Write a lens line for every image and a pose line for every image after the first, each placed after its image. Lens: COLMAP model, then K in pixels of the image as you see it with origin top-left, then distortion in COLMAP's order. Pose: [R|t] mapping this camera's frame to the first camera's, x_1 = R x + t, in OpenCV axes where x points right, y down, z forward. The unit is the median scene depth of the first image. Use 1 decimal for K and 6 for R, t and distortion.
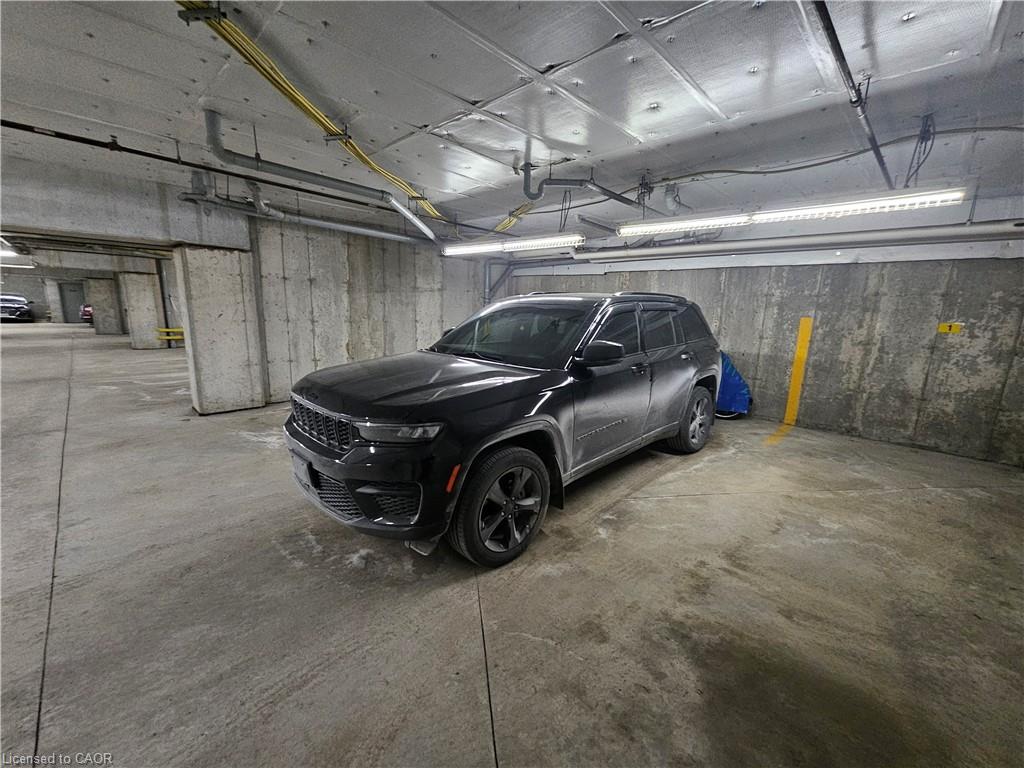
lens RADIAL K [[415.9, 0, 519.8], [0, 415.9, 386.8], [0, 0, 1]] dist [0.001483, 0.000129]
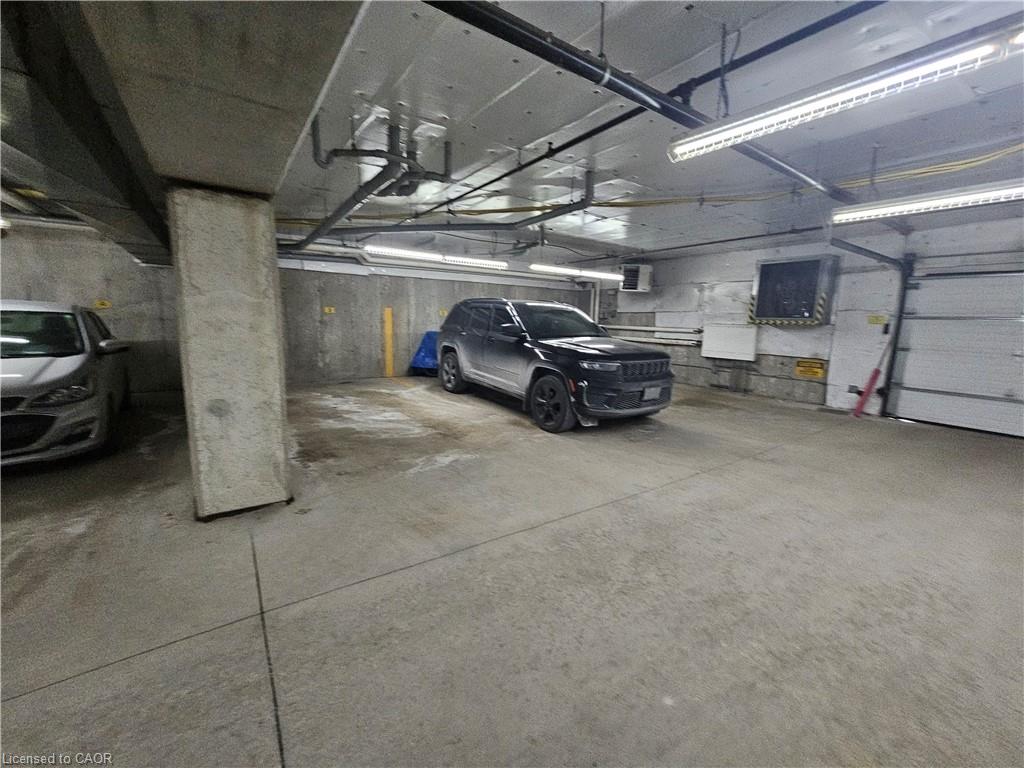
lens RADIAL K [[415.9, 0, 514.5], [0, 415.9, 384.6], [0, 0, 1]] dist [0.001483, 0.000129]
pose [[0.201525, -0.184367, 0.961975, -1.183223], [0.165230, 0.974449, 0.152143, -0.119723], [-0.965446, 0.128287, 0.226839, 0.537194]]
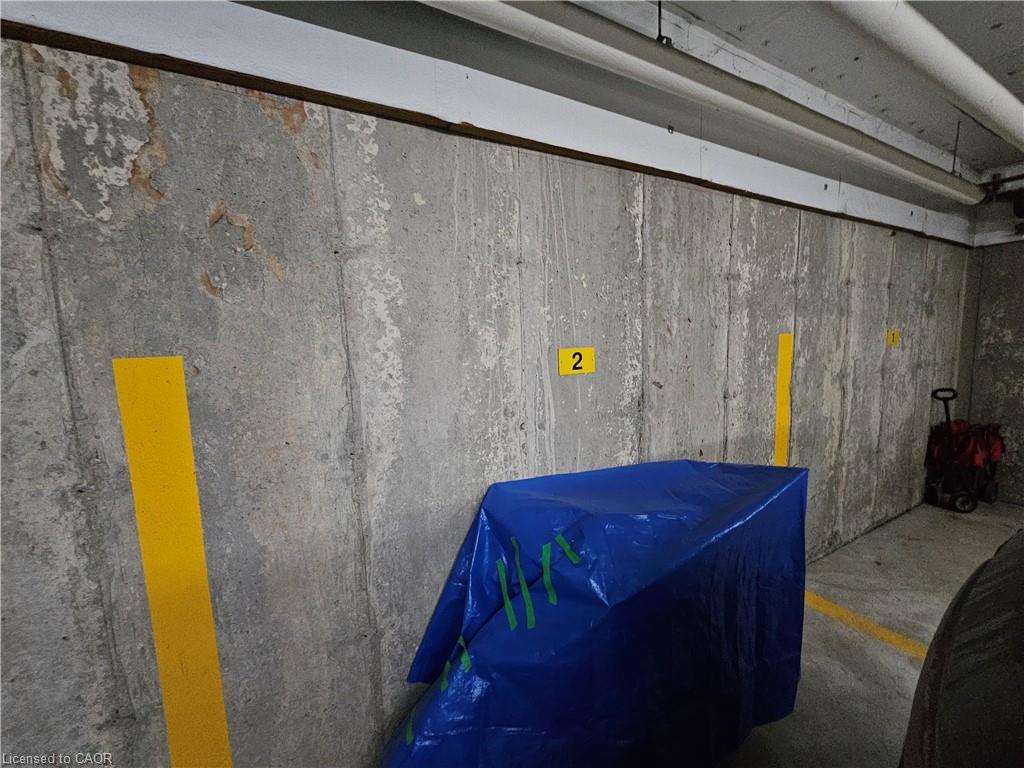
lens RADIAL K [[415.9, 0, 518.3], [0, 415.9, 382.8], [0, 0, 1]] dist [0.001483, 0.000129]
pose [[0.276392, -0.156238, 0.948260, 0.208931], [0.215181, 0.971707, 0.097382, -0.218106], [-0.936645, 0.177132, 0.302192, 1.139896]]
